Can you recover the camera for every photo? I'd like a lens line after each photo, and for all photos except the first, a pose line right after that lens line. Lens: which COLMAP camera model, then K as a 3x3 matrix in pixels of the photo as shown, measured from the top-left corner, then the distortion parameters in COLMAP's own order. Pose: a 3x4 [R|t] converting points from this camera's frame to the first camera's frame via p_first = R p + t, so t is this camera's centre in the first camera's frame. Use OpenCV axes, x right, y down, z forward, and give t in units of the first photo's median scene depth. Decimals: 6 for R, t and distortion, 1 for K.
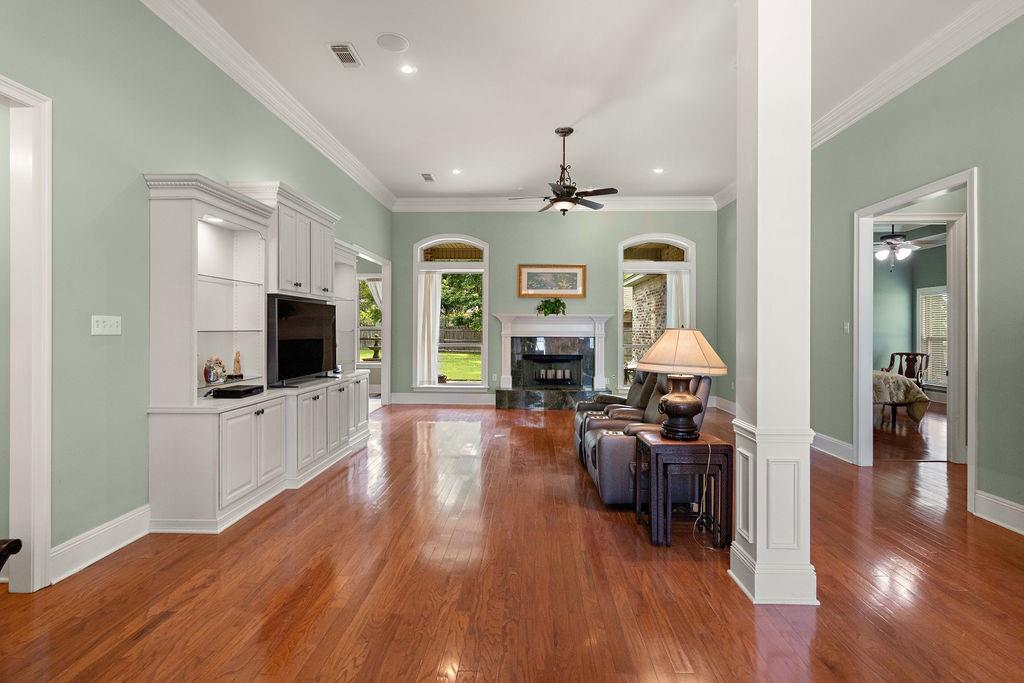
lens RADIAL K [[535.1, 0, 511.2], [0, 535.1, 339.0], [0, 0, 1]] dist [0.004876, 0.000533]
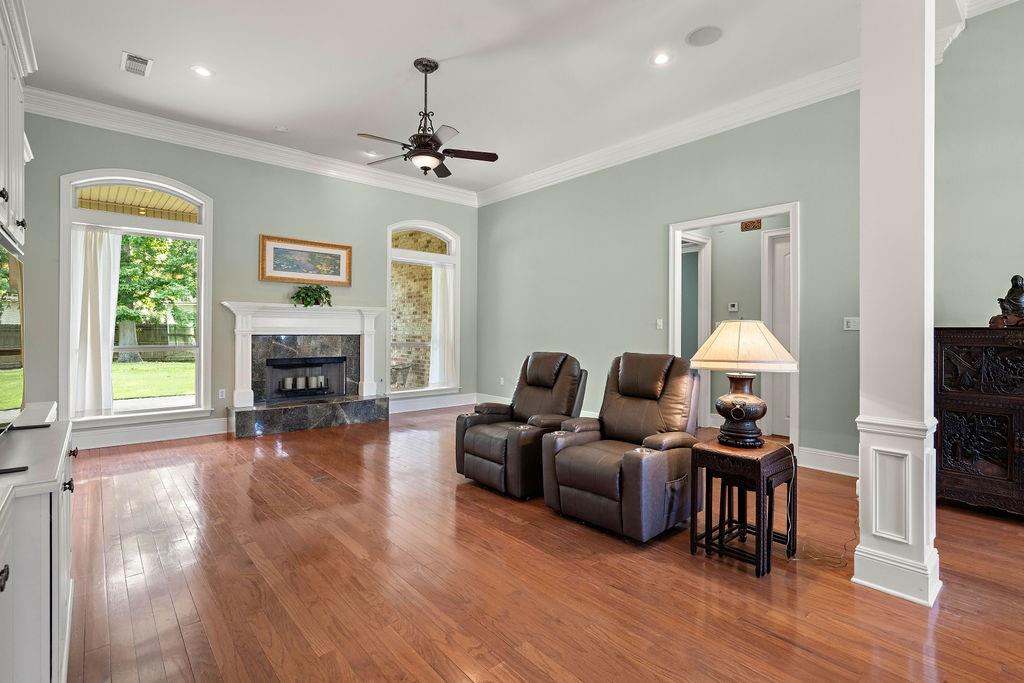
lens RADIAL K [[493.6, 0, 506.9], [0, 493.6, 338.7], [0, 0, 1]] dist [-0.003716, 0.002077]
pose [[0.705541, -0.013239, 0.708545, -0.228019], [0.010954, 0.999910, 0.007776, -0.000331], [-0.708584, 0.002275, 0.705623, 0.295625]]
